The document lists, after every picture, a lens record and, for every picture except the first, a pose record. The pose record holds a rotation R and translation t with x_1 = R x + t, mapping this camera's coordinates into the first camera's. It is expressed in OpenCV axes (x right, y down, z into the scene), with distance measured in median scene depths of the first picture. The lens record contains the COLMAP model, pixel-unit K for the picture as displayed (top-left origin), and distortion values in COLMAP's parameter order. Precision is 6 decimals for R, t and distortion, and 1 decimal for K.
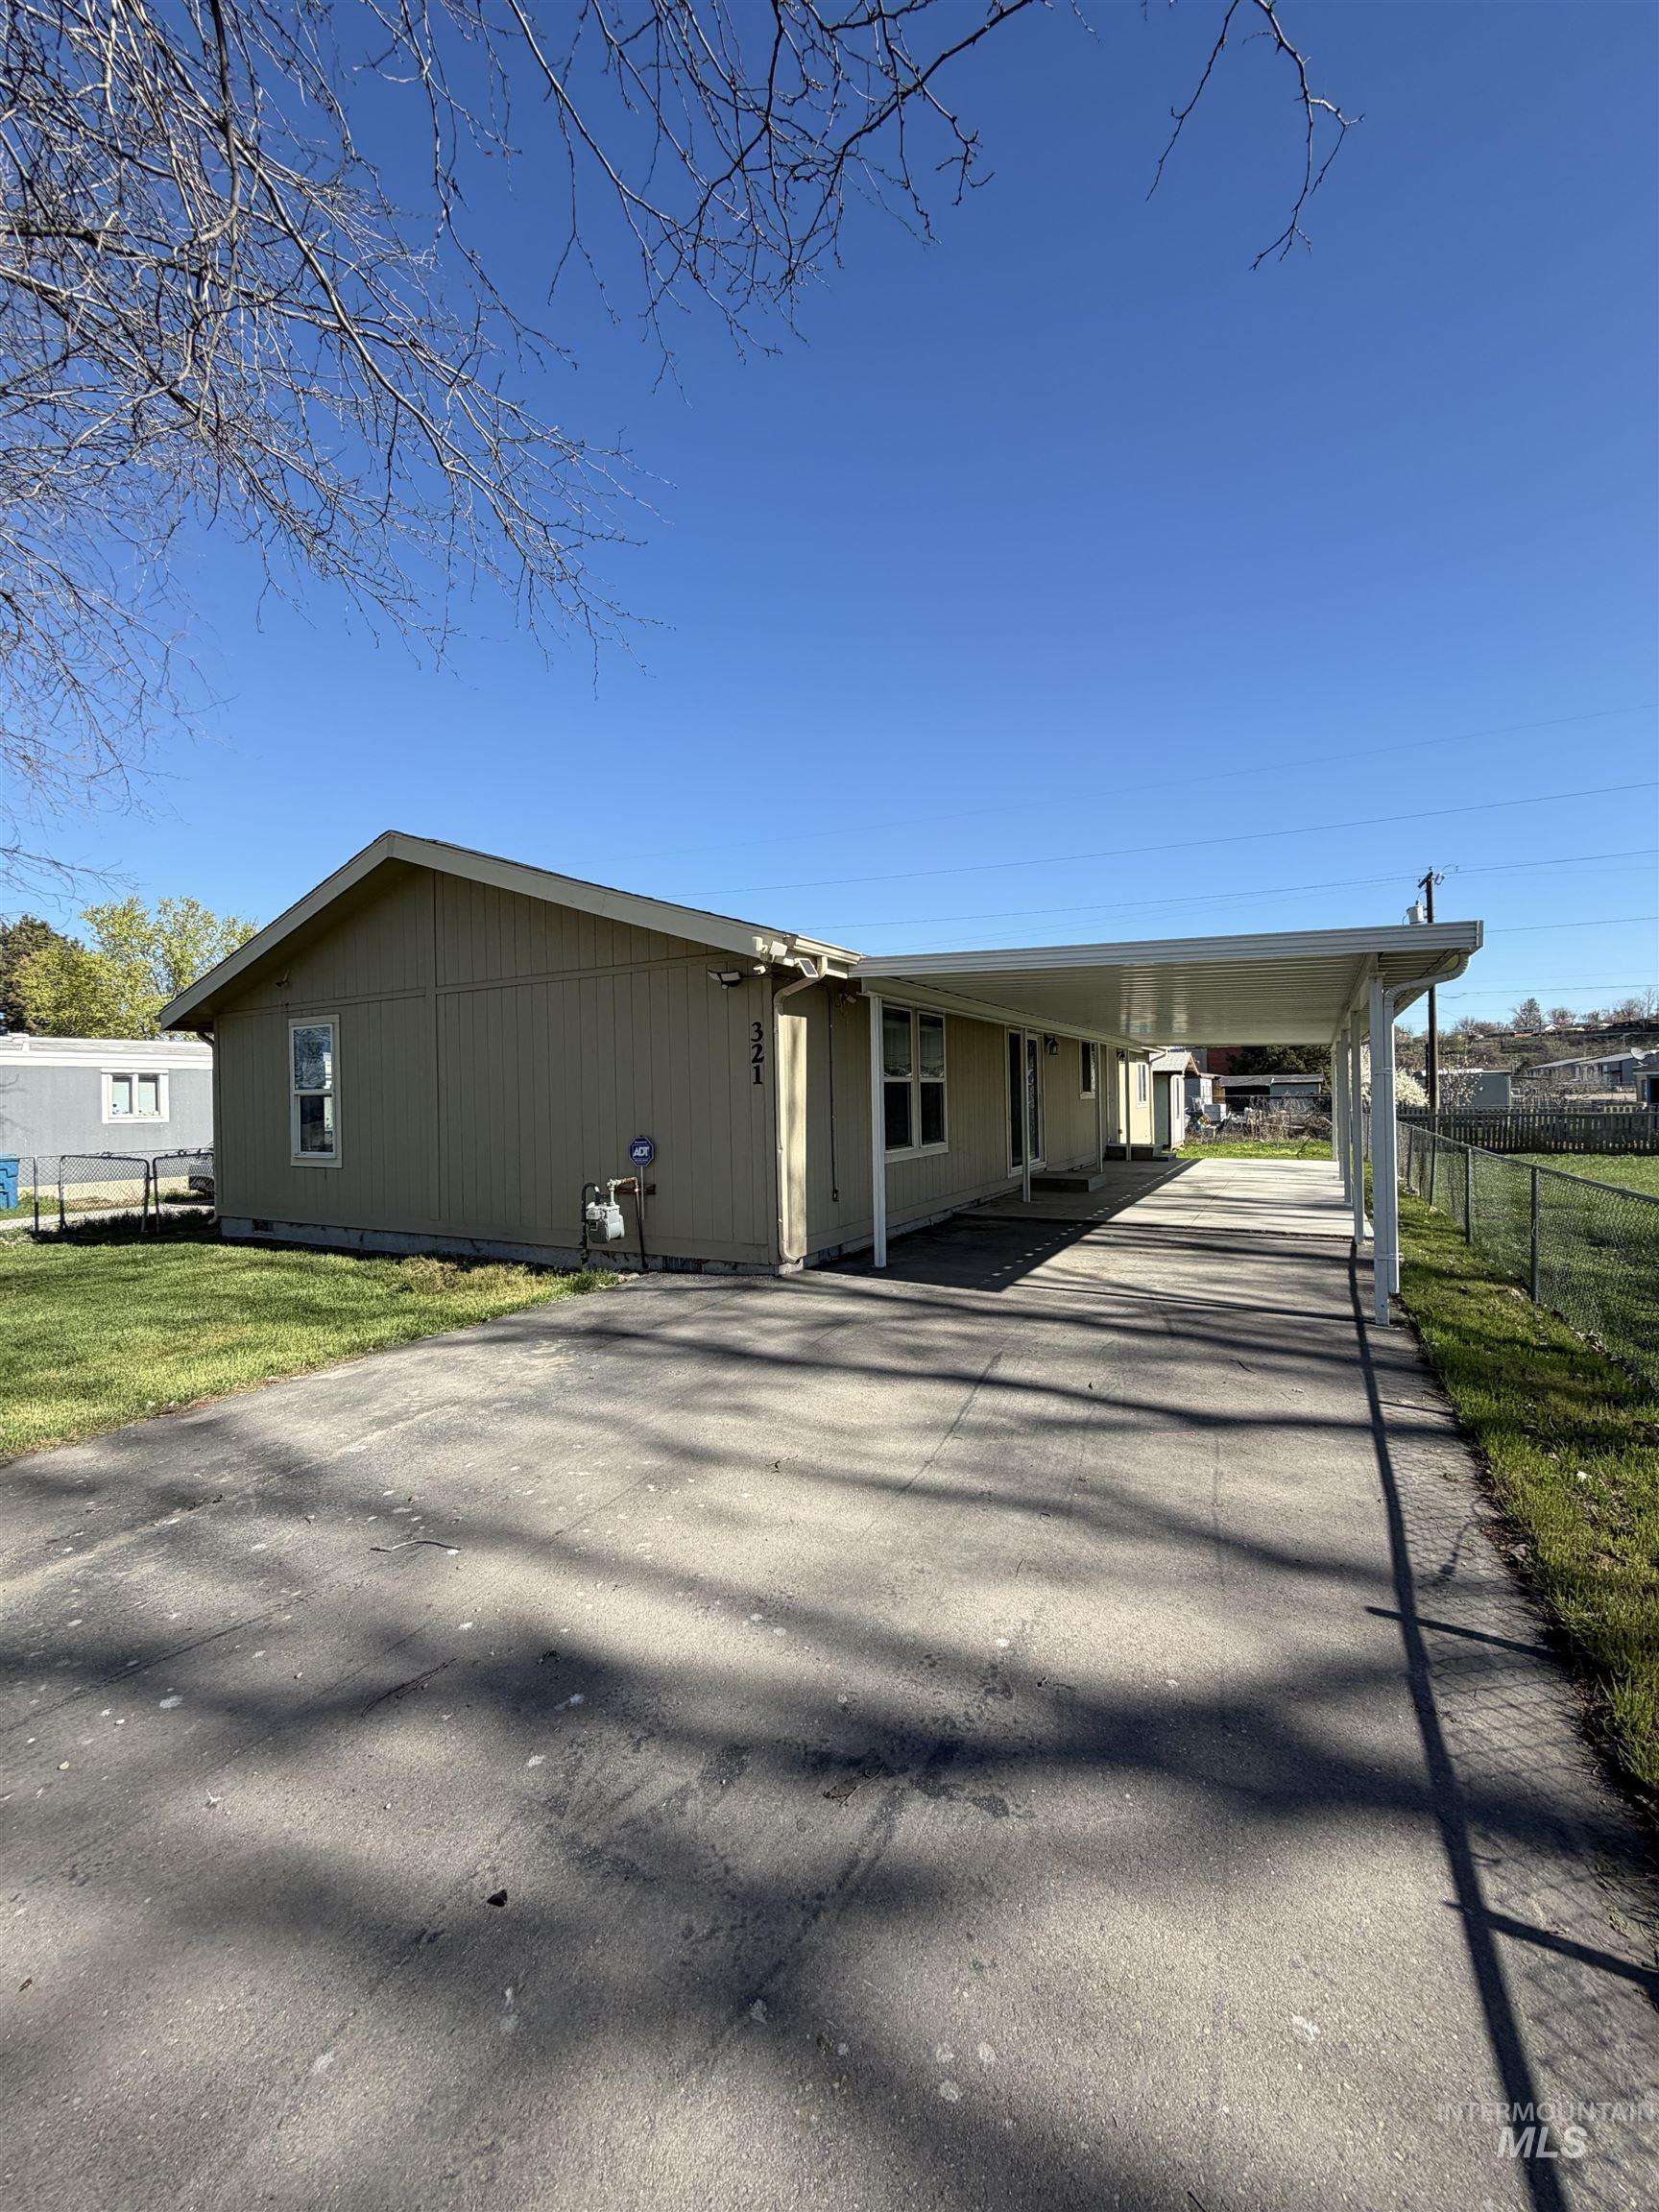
lens RADIAL K [[881.5, 0, 830.4], [0, 881.5, 1101.7], [0, 0, 1]] dist [0.000395, 0.000627]
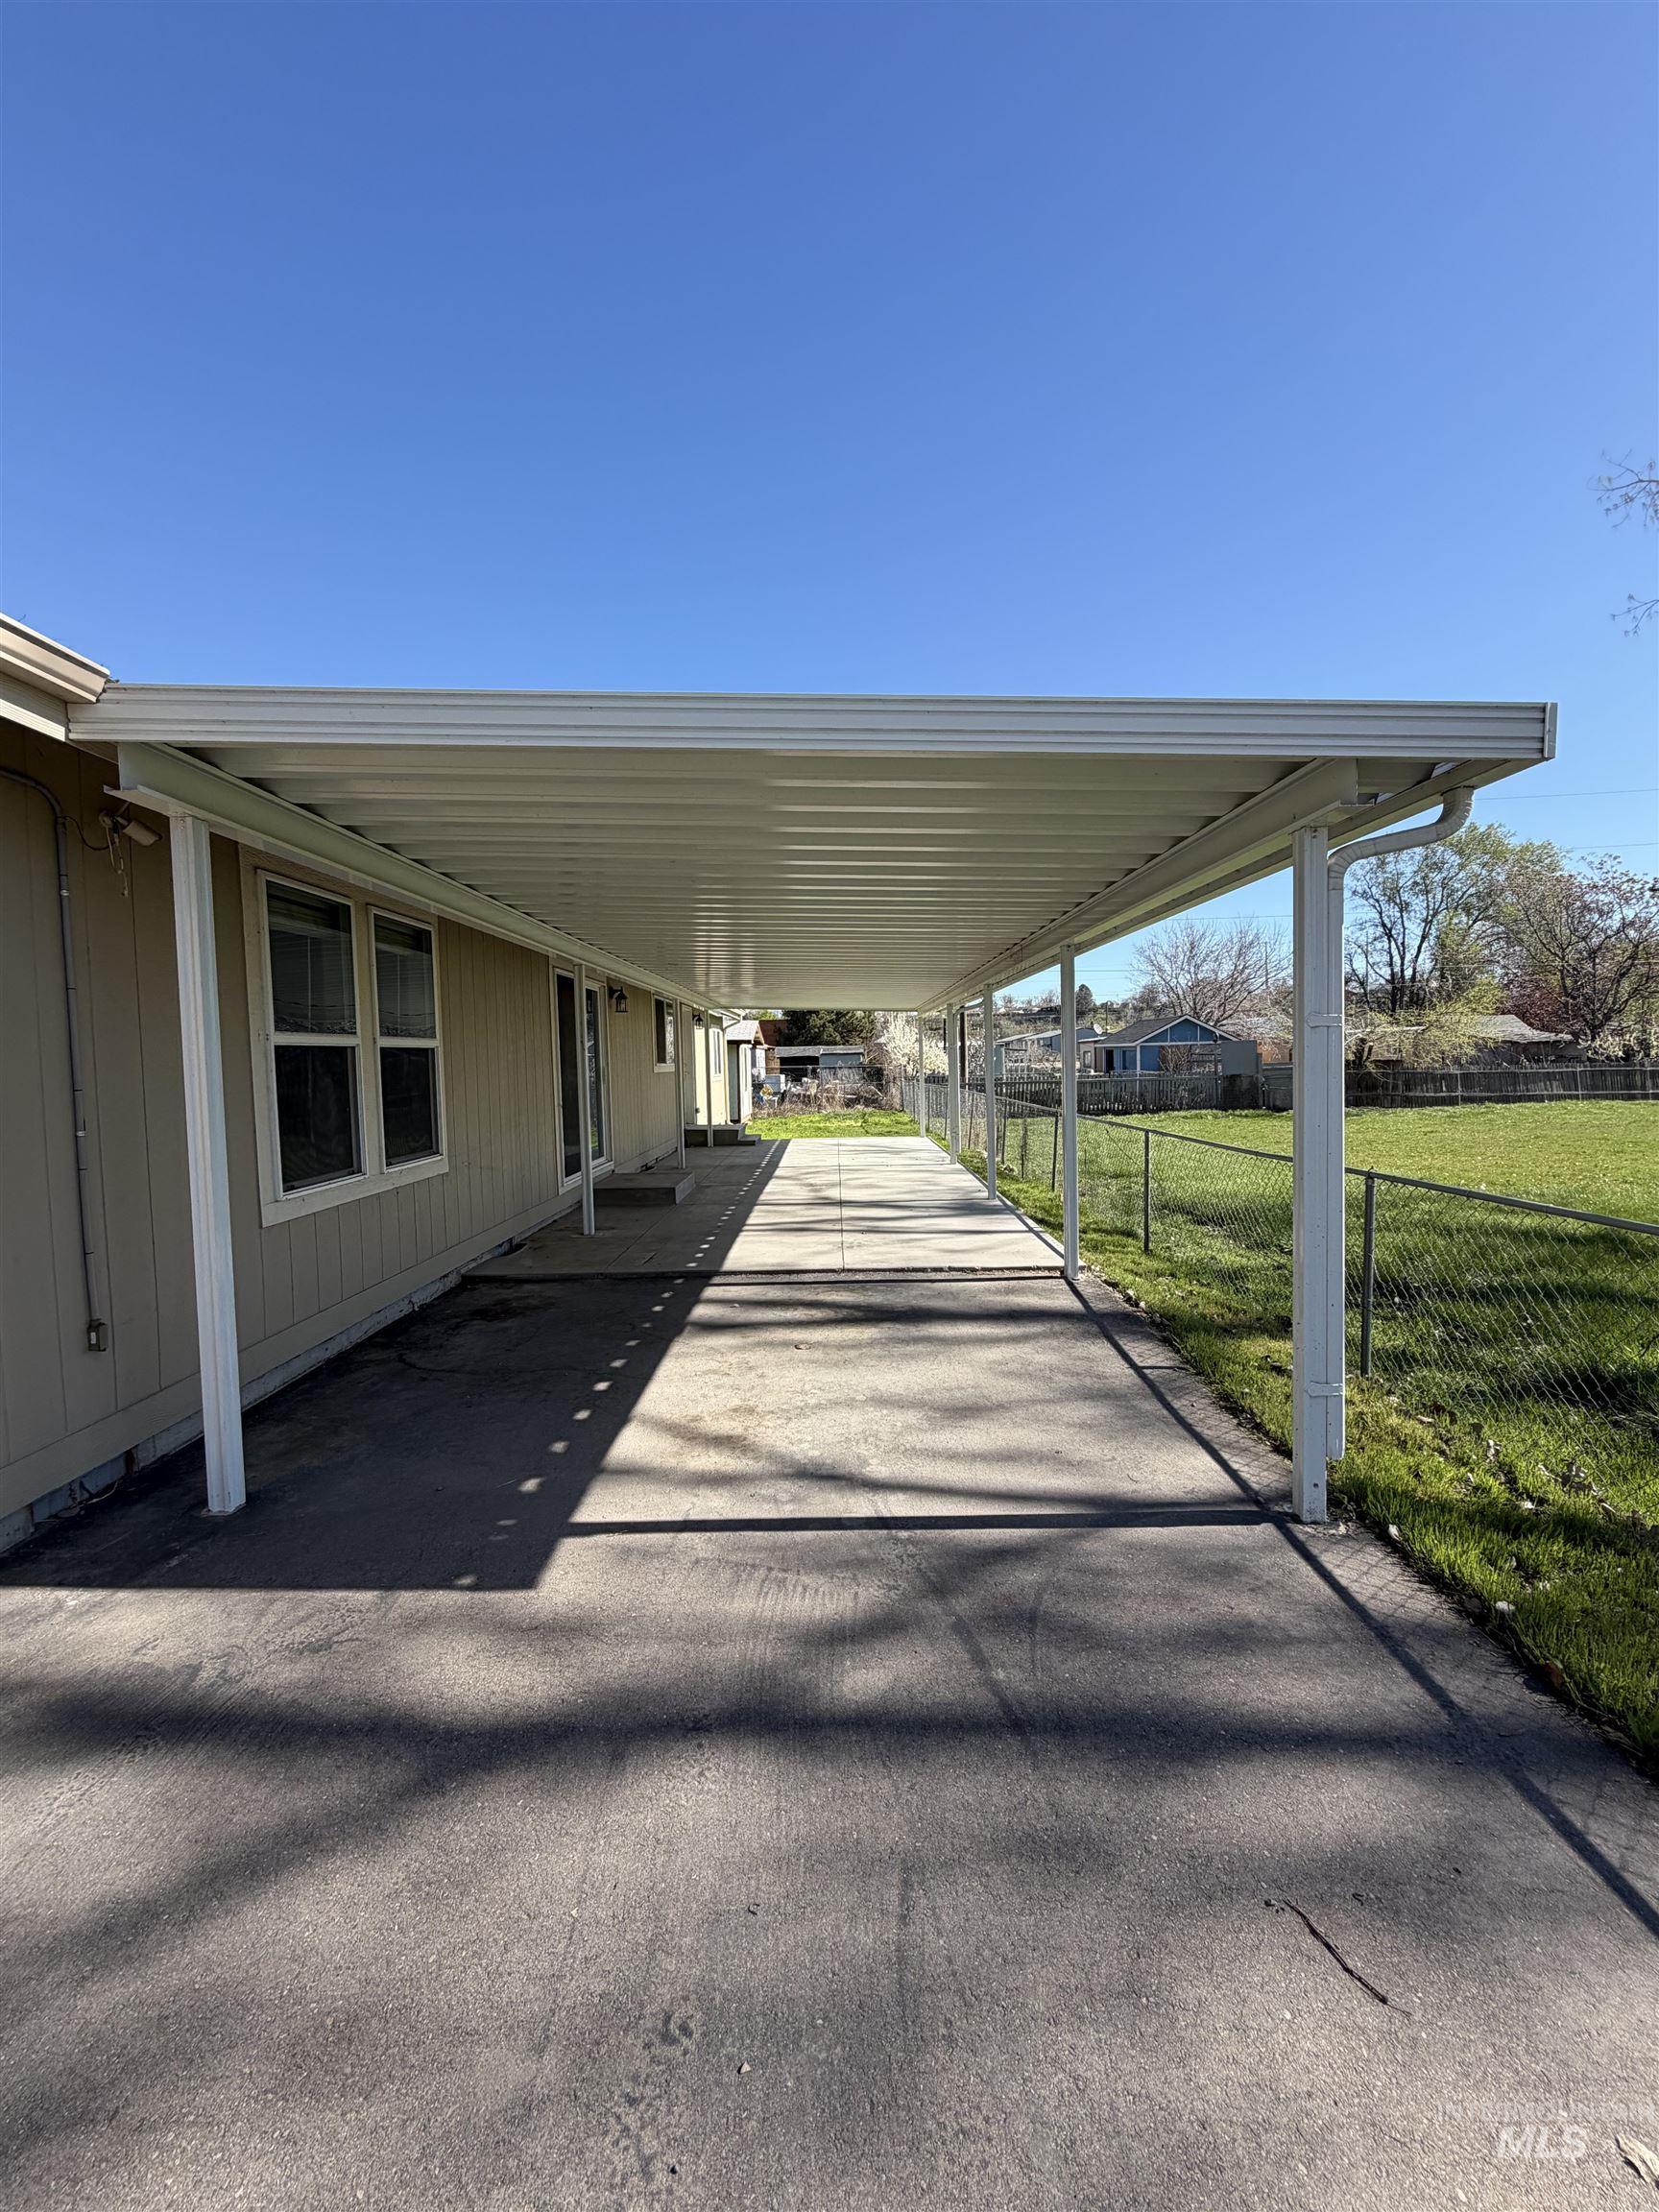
lens RADIAL K [[881.5, 0, 834.9], [0, 881.5, 1105.1], [0, 0, 1]] dist [0.000395, 0.000627]
pose [[0.877396, -0.027234, 0.478993, 0.045040], [0.009604, 0.999184, 0.039220, -0.002835], [-0.479670, -0.029811, 0.876942, 0.213860]]
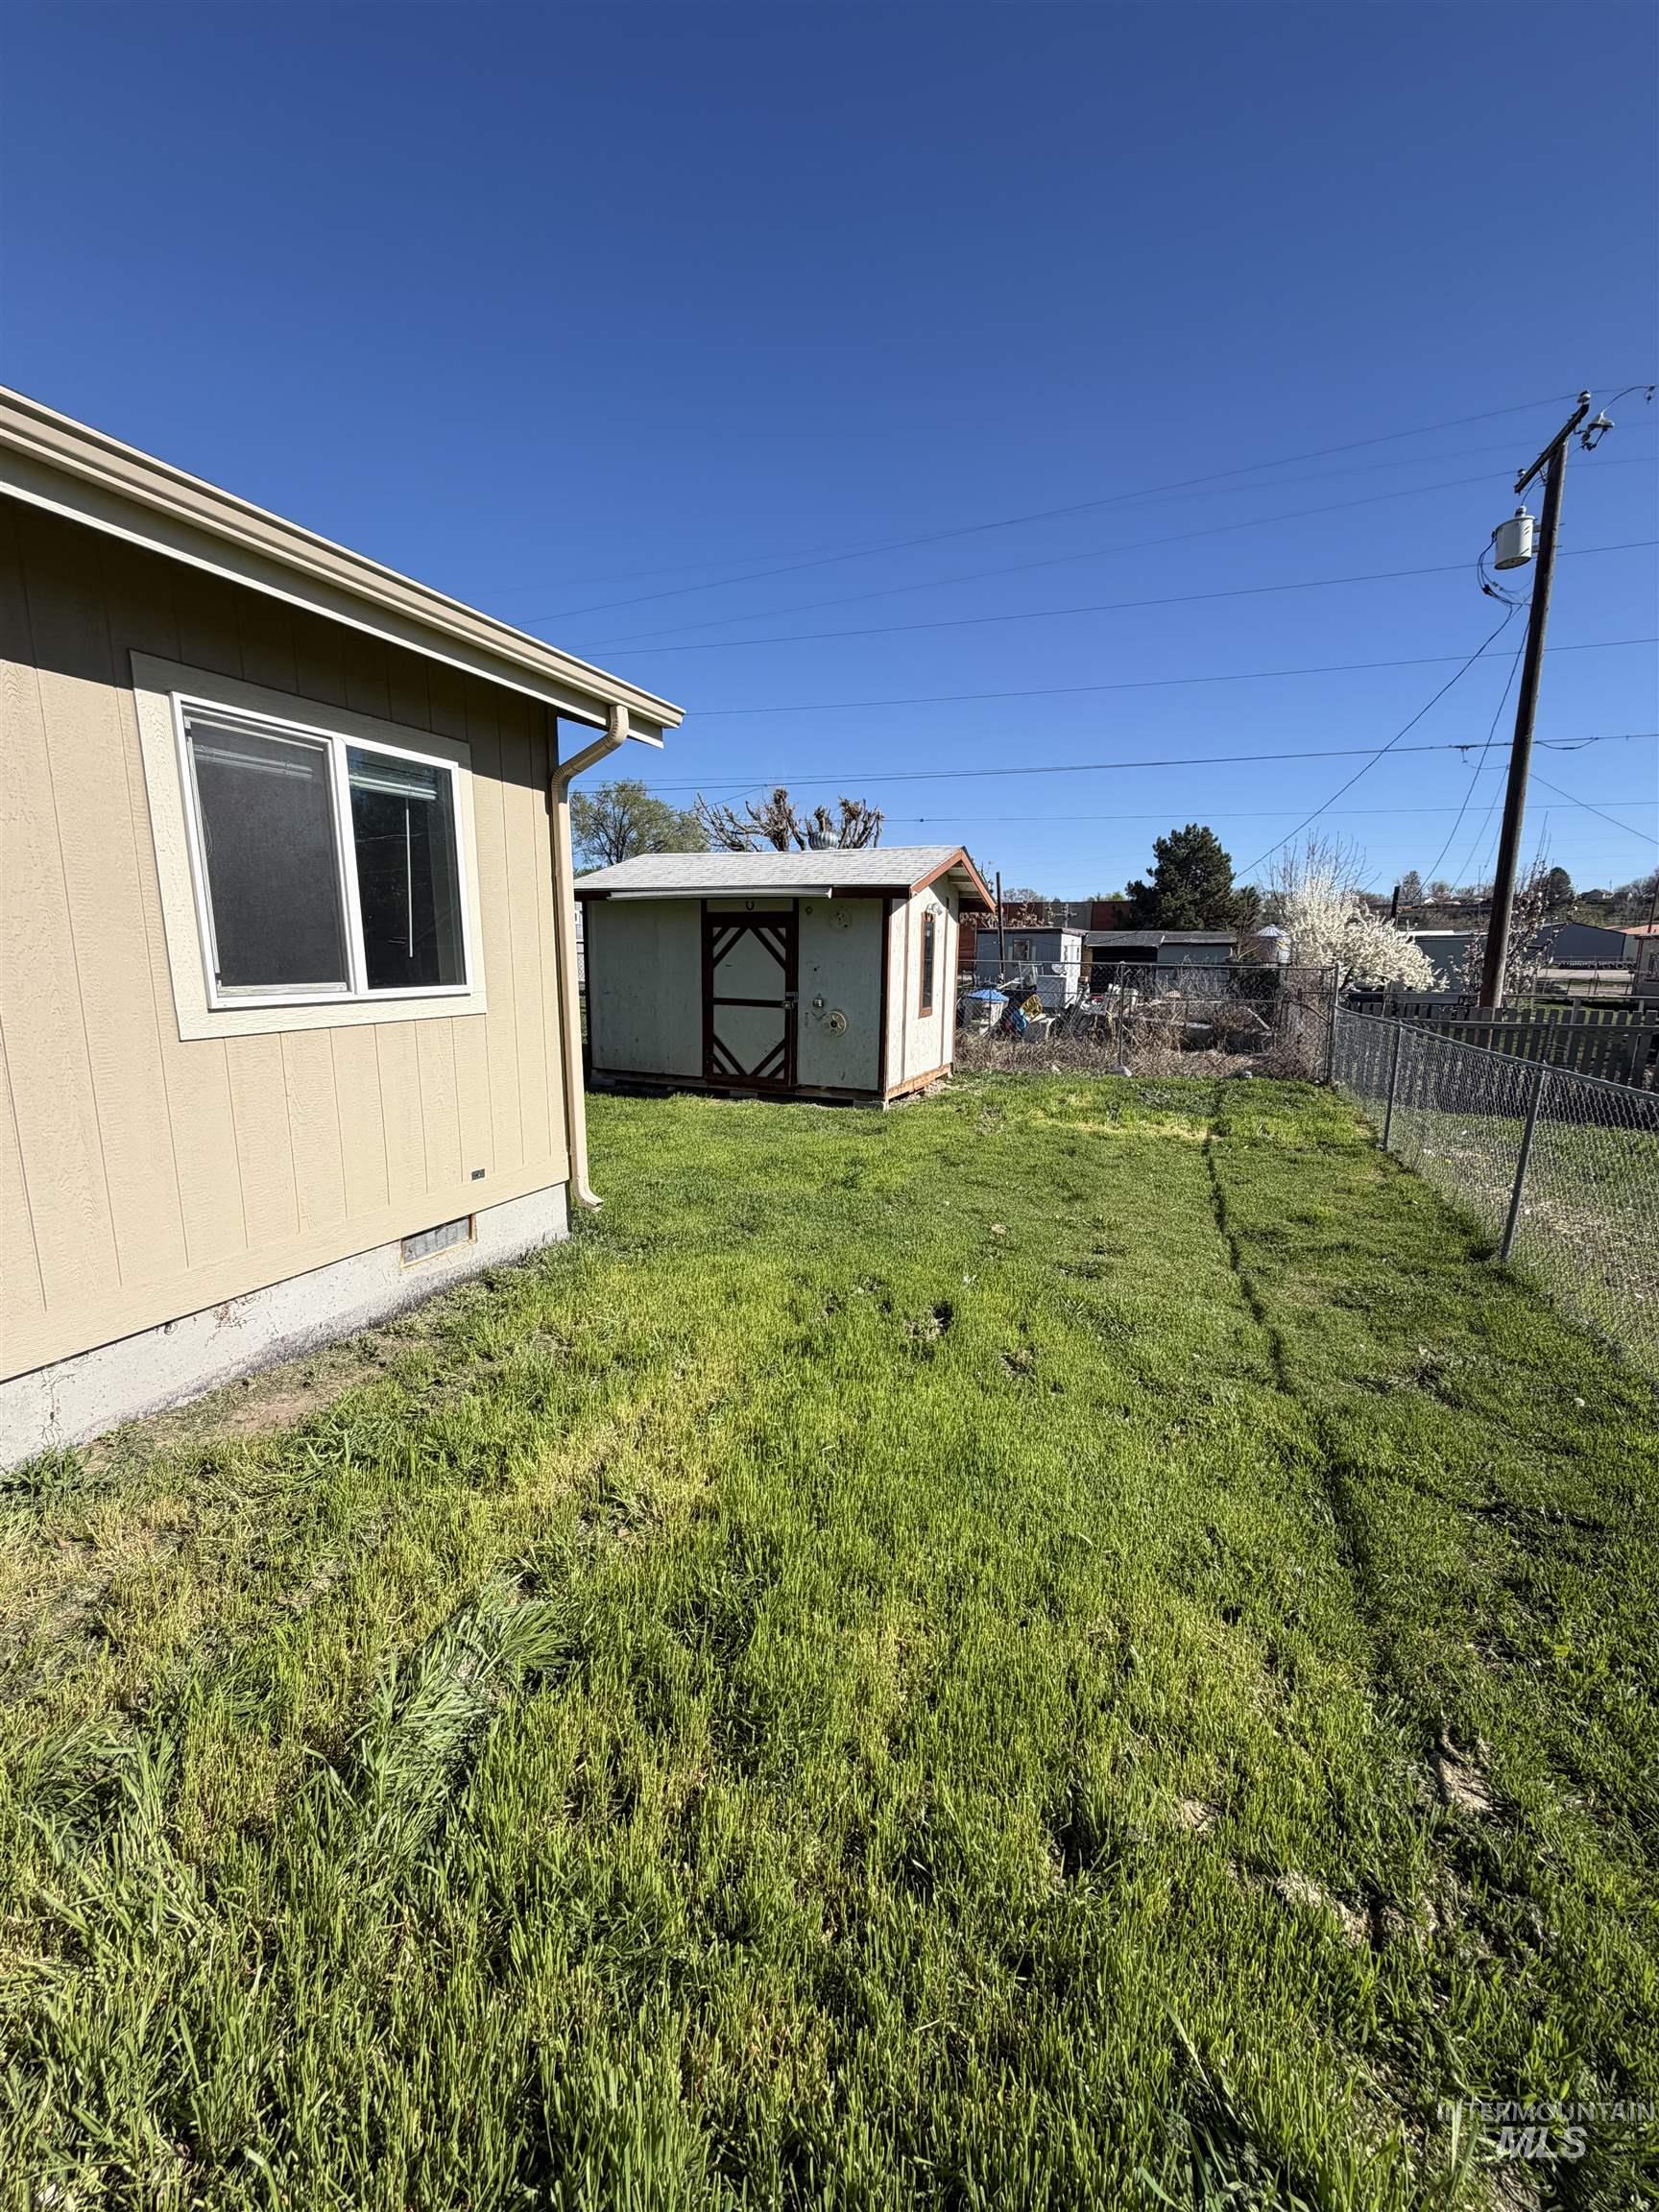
lens RADIAL K [[881.5, 0, 832.5], [0, 881.5, 1106.7], [0, 0, 1]] dist [0.000395, 0.000627]
pose [[0.993820, 0.004742, 0.110899, 0.494417], [-0.023016, 0.986178, 0.164085, -0.009114], [-0.108588, -0.165623, 0.980193, 0.972162]]
